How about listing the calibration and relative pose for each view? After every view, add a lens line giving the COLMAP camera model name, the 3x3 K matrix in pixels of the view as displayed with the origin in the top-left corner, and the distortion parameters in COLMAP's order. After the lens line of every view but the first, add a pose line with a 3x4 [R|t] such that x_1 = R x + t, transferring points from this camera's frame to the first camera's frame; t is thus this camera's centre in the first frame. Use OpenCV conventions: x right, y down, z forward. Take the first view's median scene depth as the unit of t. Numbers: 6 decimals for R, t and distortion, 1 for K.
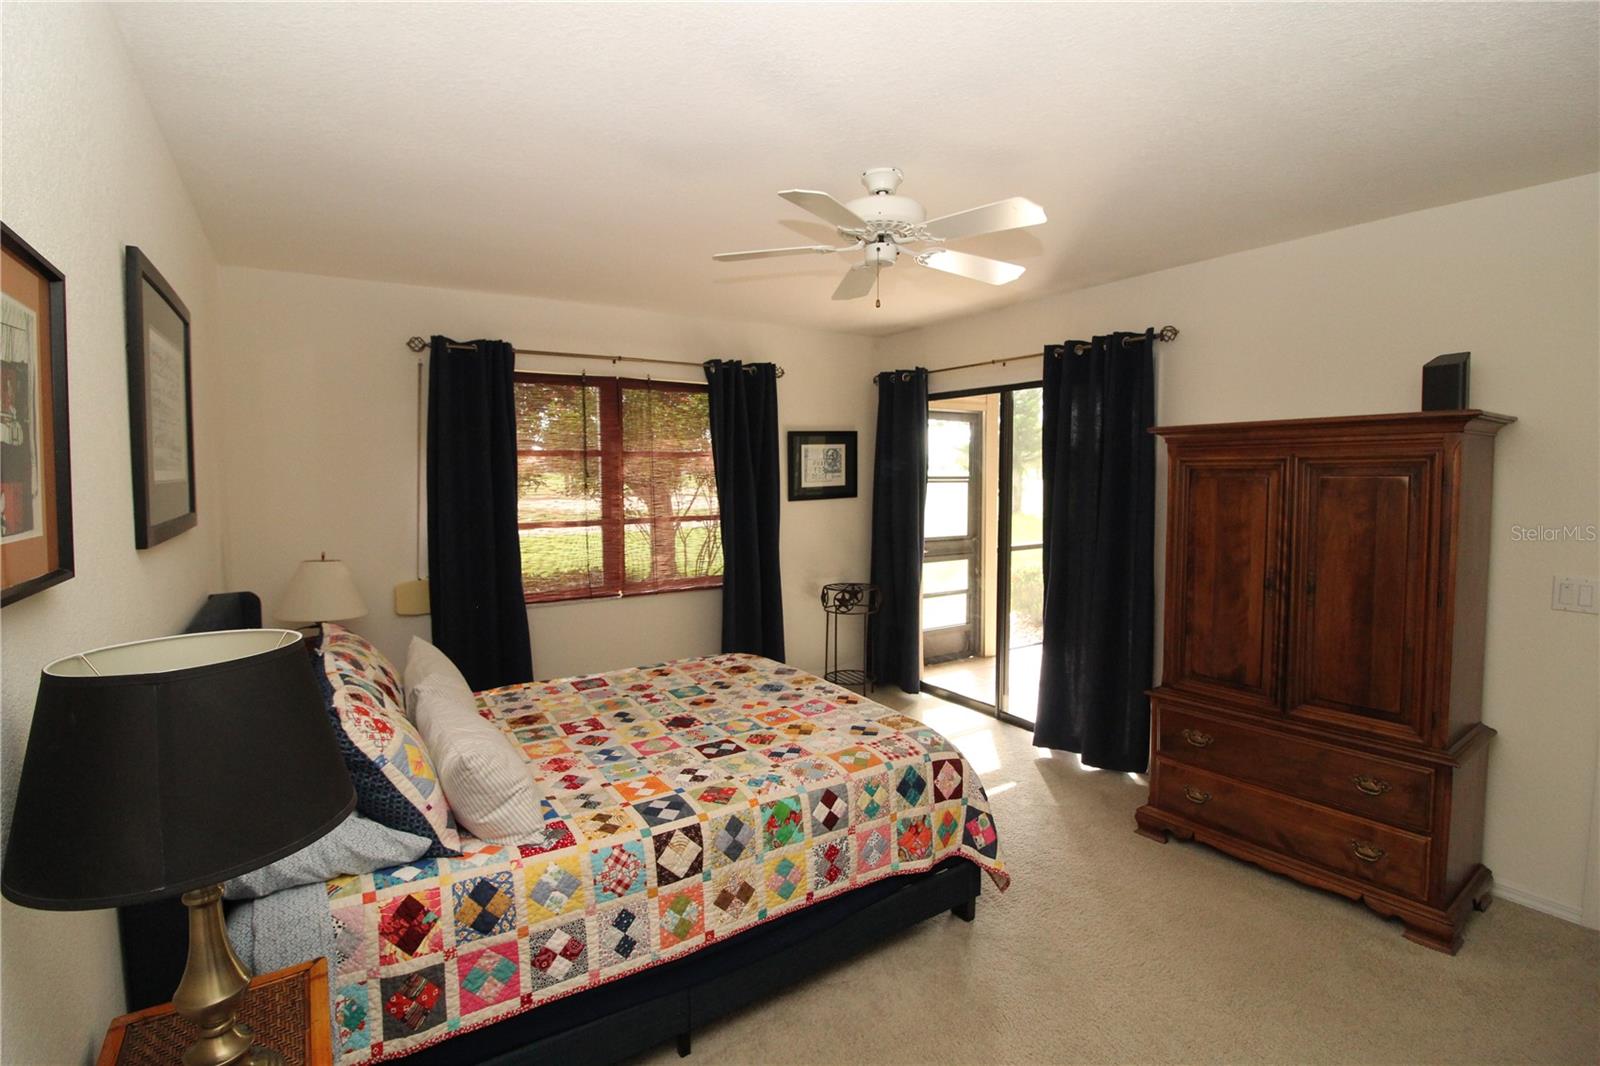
lens RADIAL K [[740.5, 0, 793.0], [0, 740.5, 515.5], [0, 0, 1]] dist [-0.002589, -0.009751]
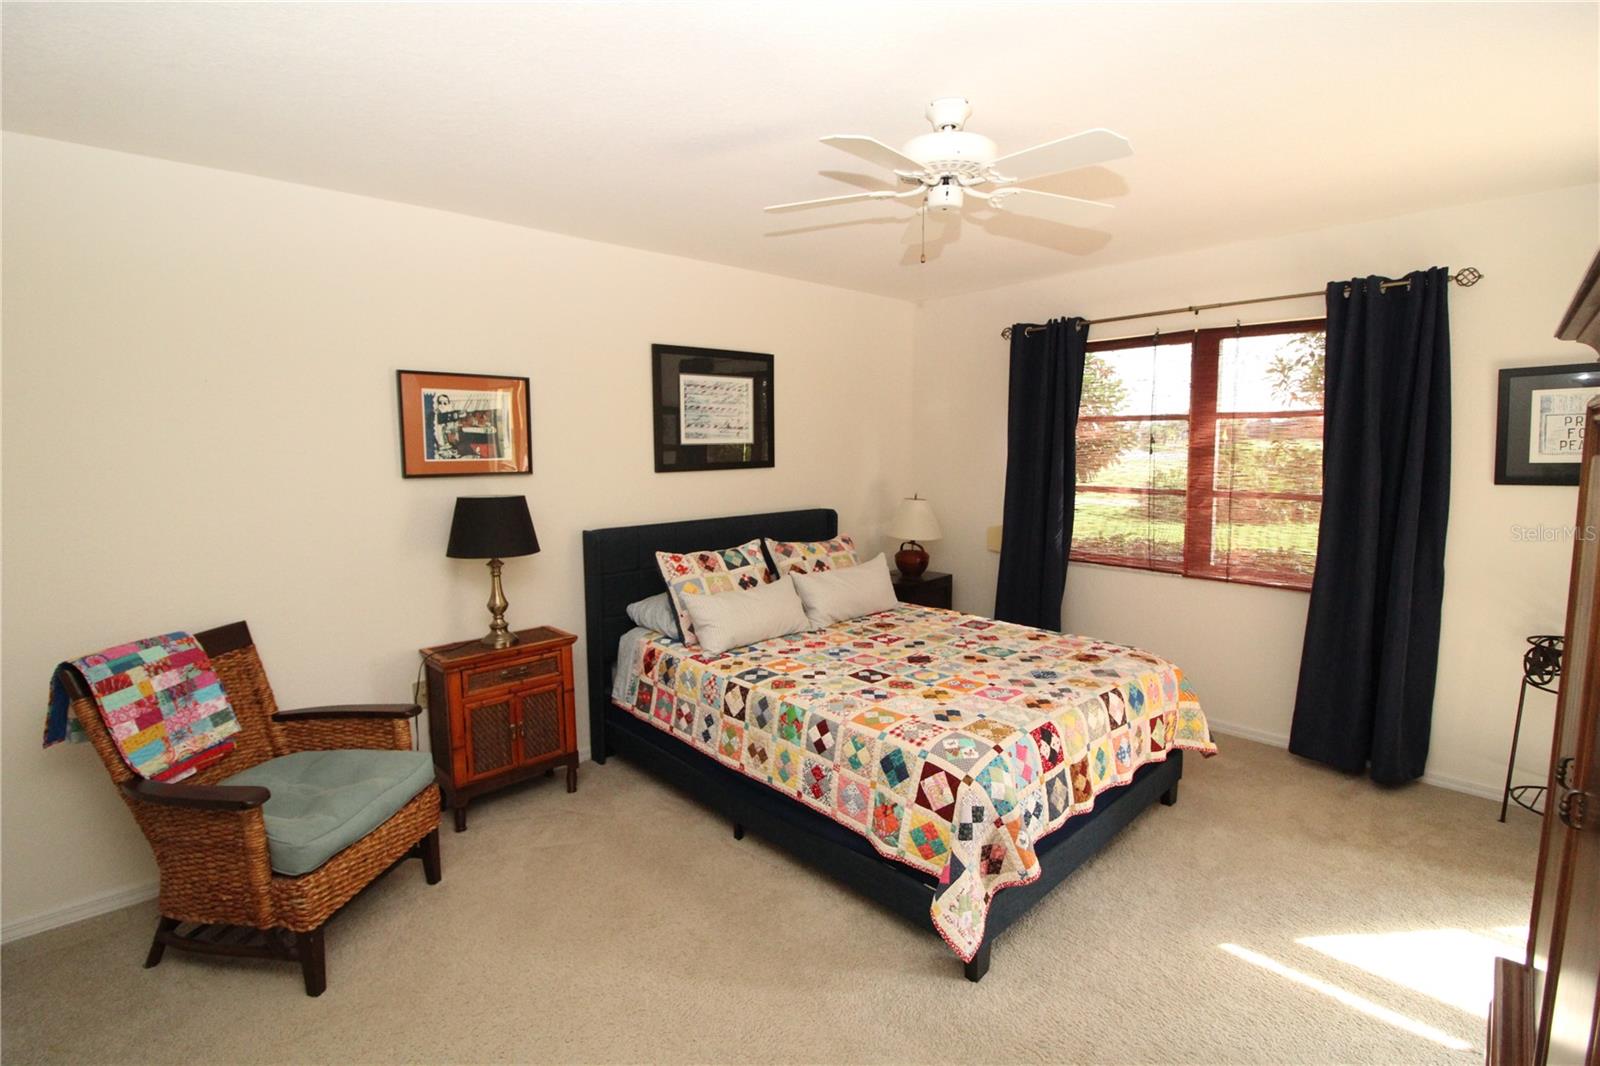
lens RADIAL K [[740.5, 0, 793.0], [0, 740.5, 515.5], [0, 0, 1]] dist [-0.002589, -0.009751]
pose [[0.174158, 0.101167, -0.979507, 1.045354], [-0.052883, 0.994234, 0.093285, -0.041935], [0.983297, 0.035553, 0.178503, 0.690078]]
